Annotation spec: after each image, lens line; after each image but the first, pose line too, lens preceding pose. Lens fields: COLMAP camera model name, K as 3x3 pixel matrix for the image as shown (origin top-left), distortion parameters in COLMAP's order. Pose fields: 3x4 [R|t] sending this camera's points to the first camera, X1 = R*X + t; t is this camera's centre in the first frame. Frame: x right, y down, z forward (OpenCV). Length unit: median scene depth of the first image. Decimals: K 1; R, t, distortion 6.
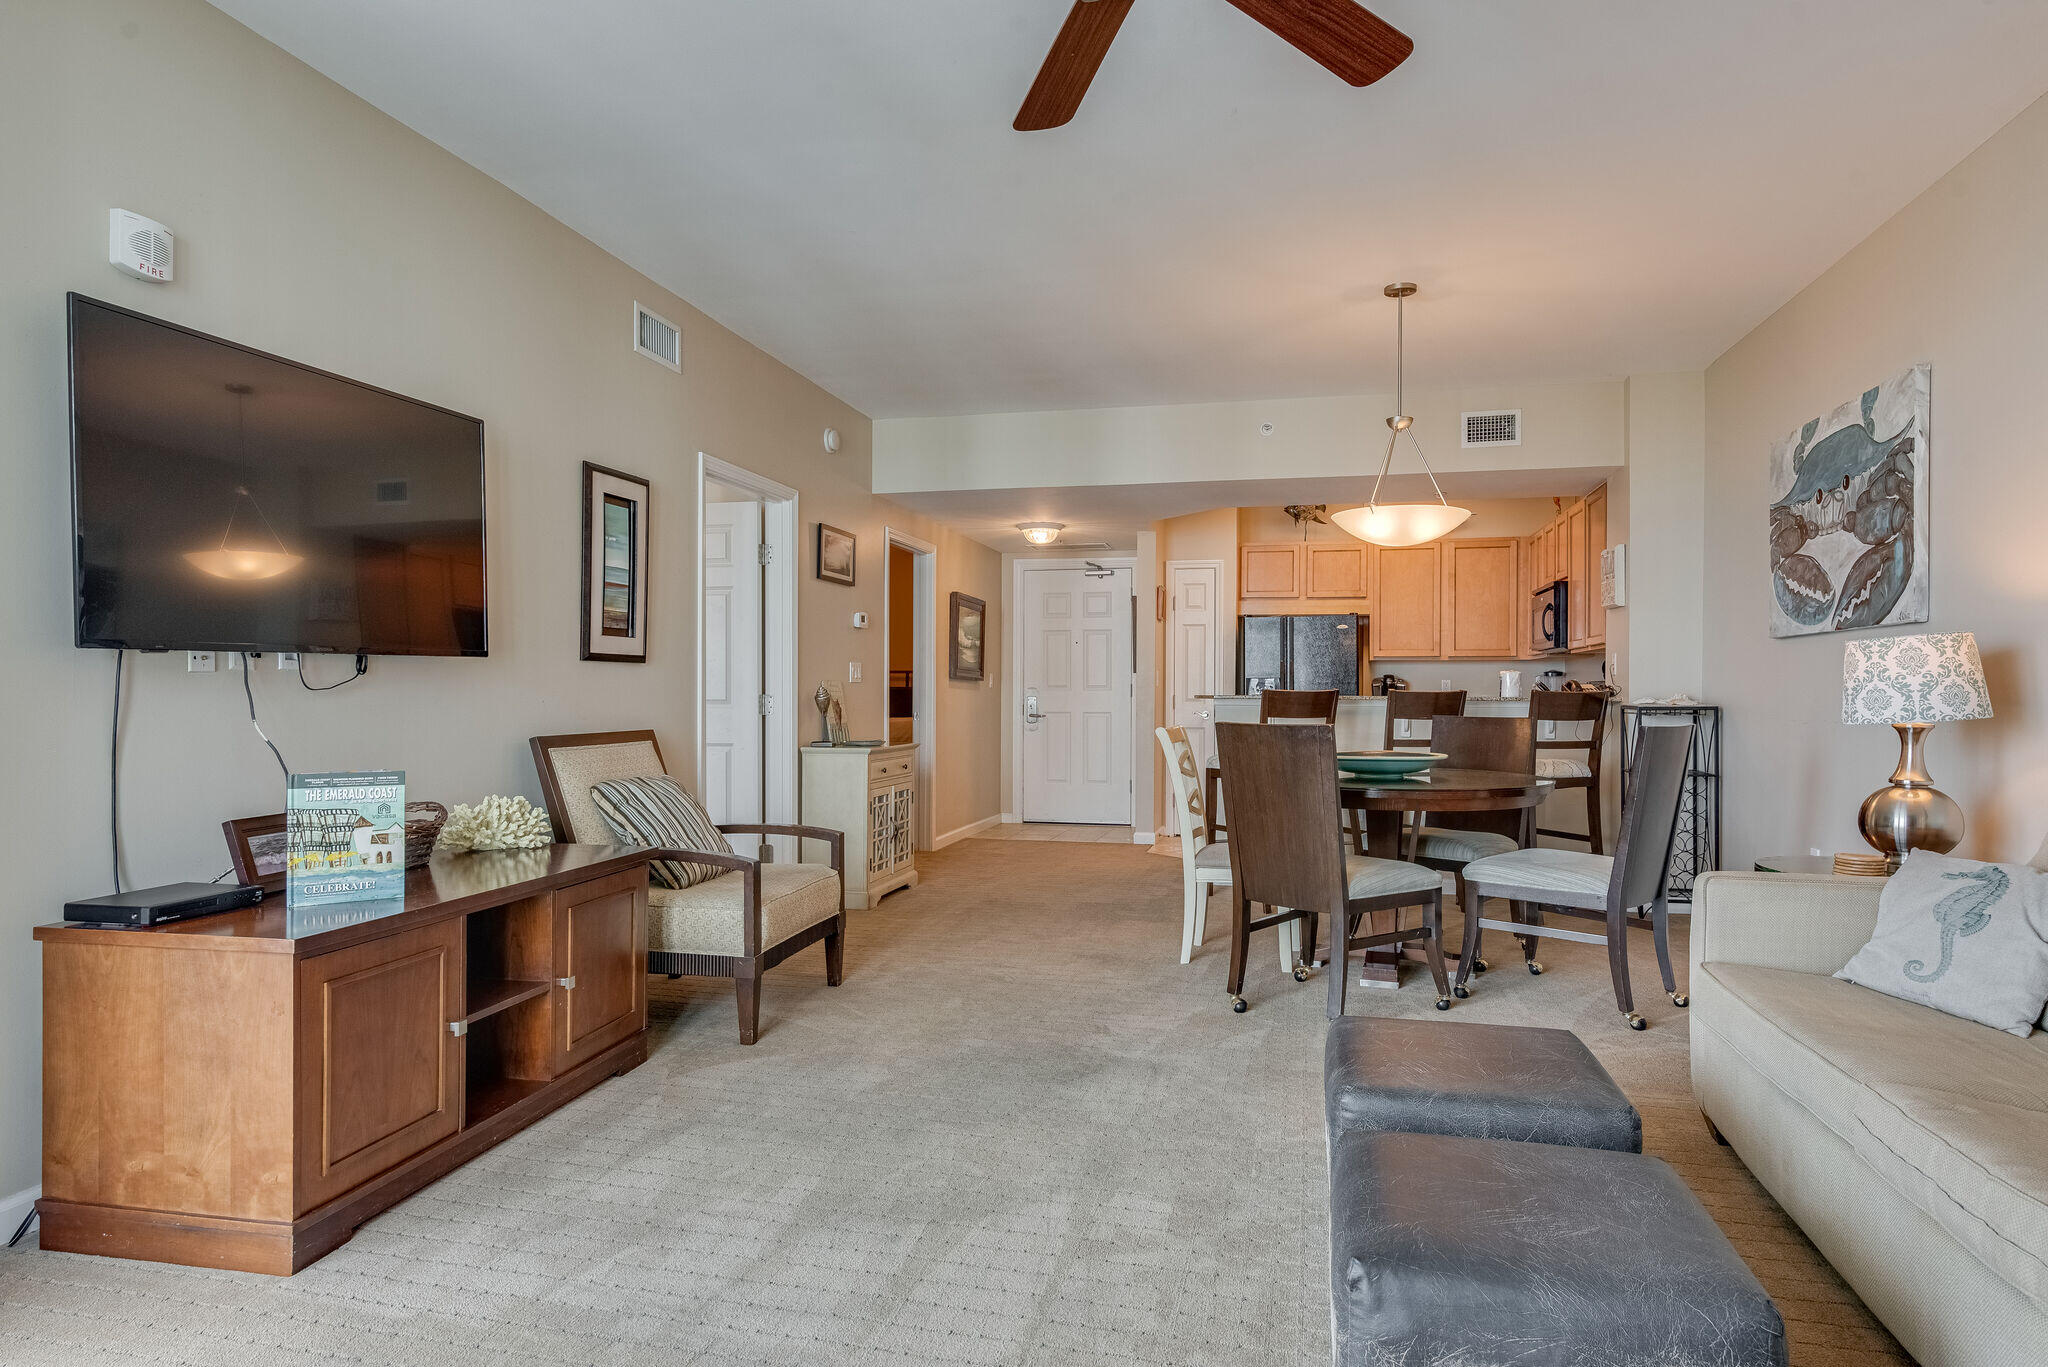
lens RADIAL K [[1198.3, 0, 1016.5], [0, 1198.3, 692.2], [0, 0, 1]] dist [0.002022, -0.000650]
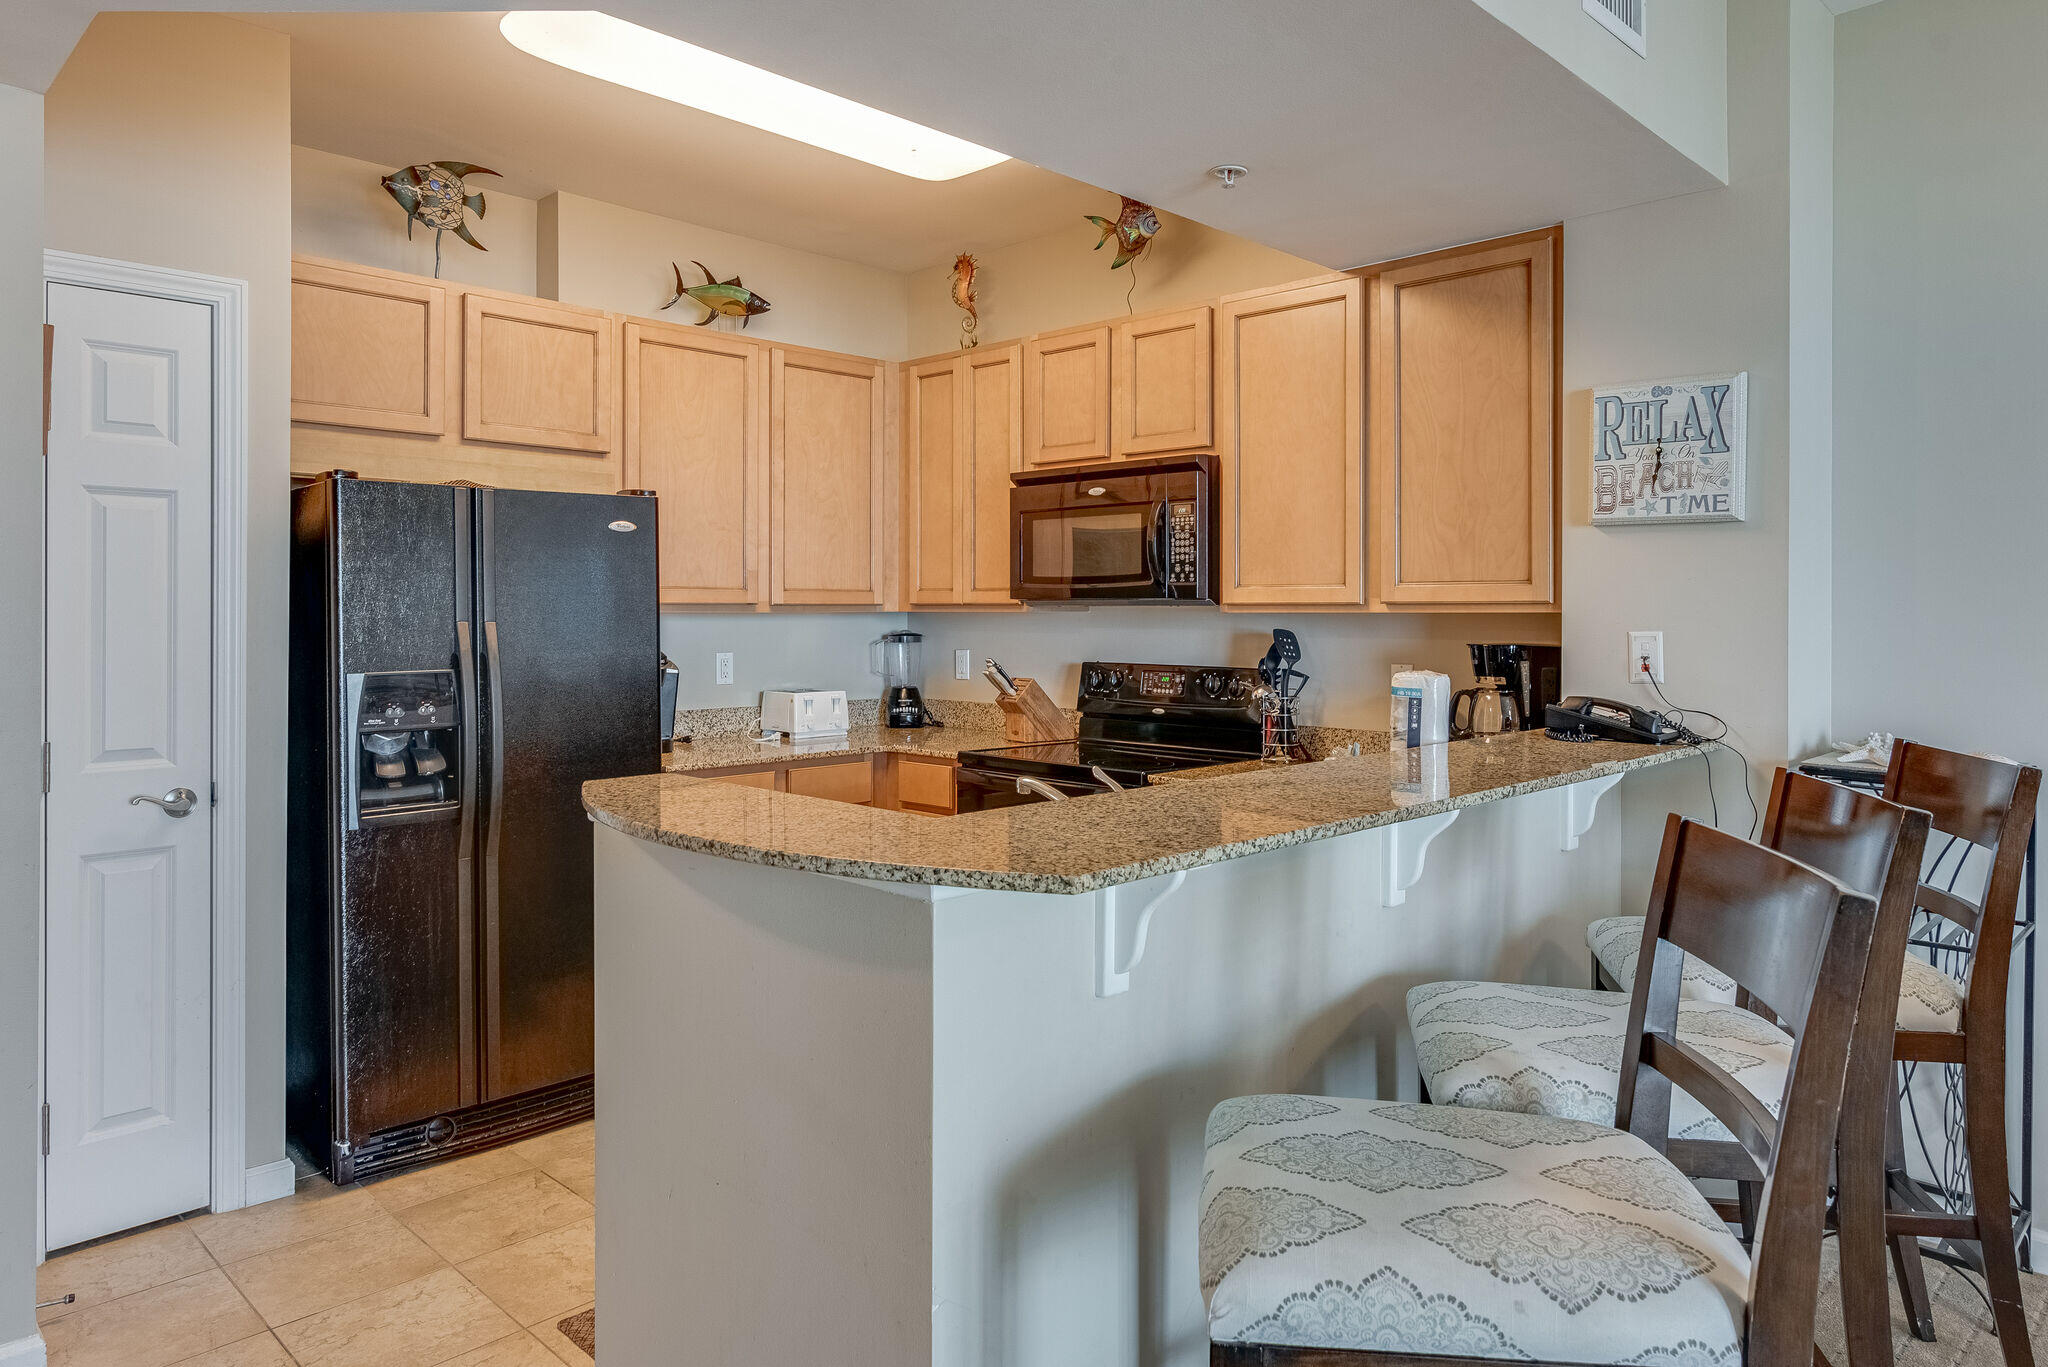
lens RADIAL K [[1292.5, 0, 1009.7], [0, 1292.5, 613.7], [0, 0, 1]] dist [0.002442, 0.001317]
pose [[0.520271, -0.007312, 0.853970, -0.006227], [0.000316, 0.999965, 0.008369, -0.033872], [-0.854001, -0.004084, 0.520255, 0.758184]]
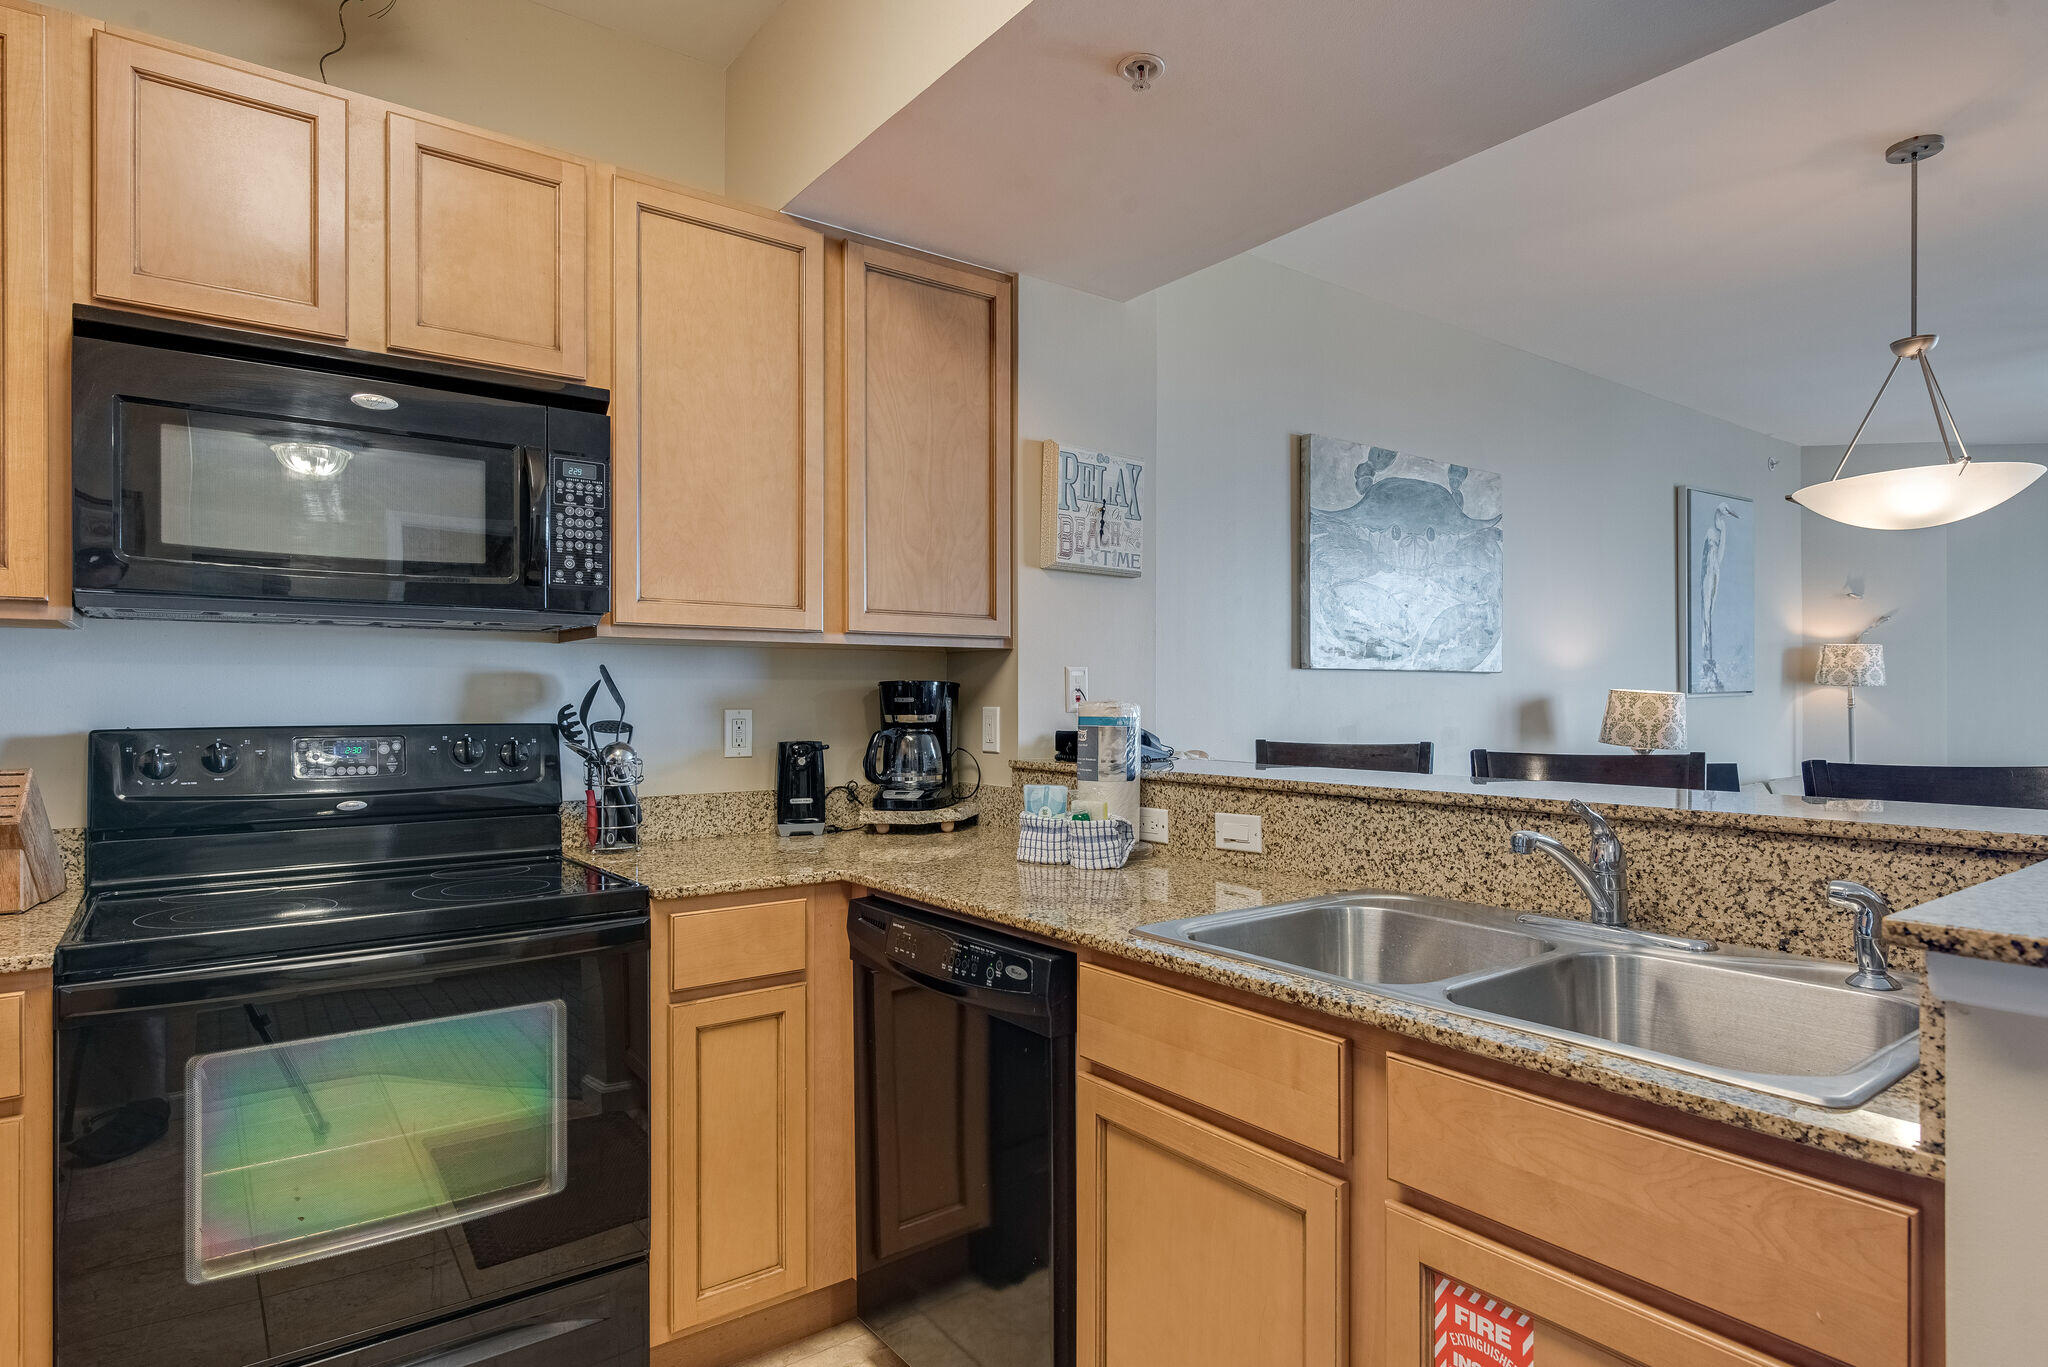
lens RADIAL K [[1113.8, 0, 1028.0], [0, 1113.8, 693.9], [0, 0, 1]] dist [0.001883, -0.000483]
pose [[-0.770686, -0.002920, 0.637209, 0.181864], [-0.004497, 0.999990, -0.000857, -0.016691], [-0.637199, -0.003527, -0.770691, 1.077635]]
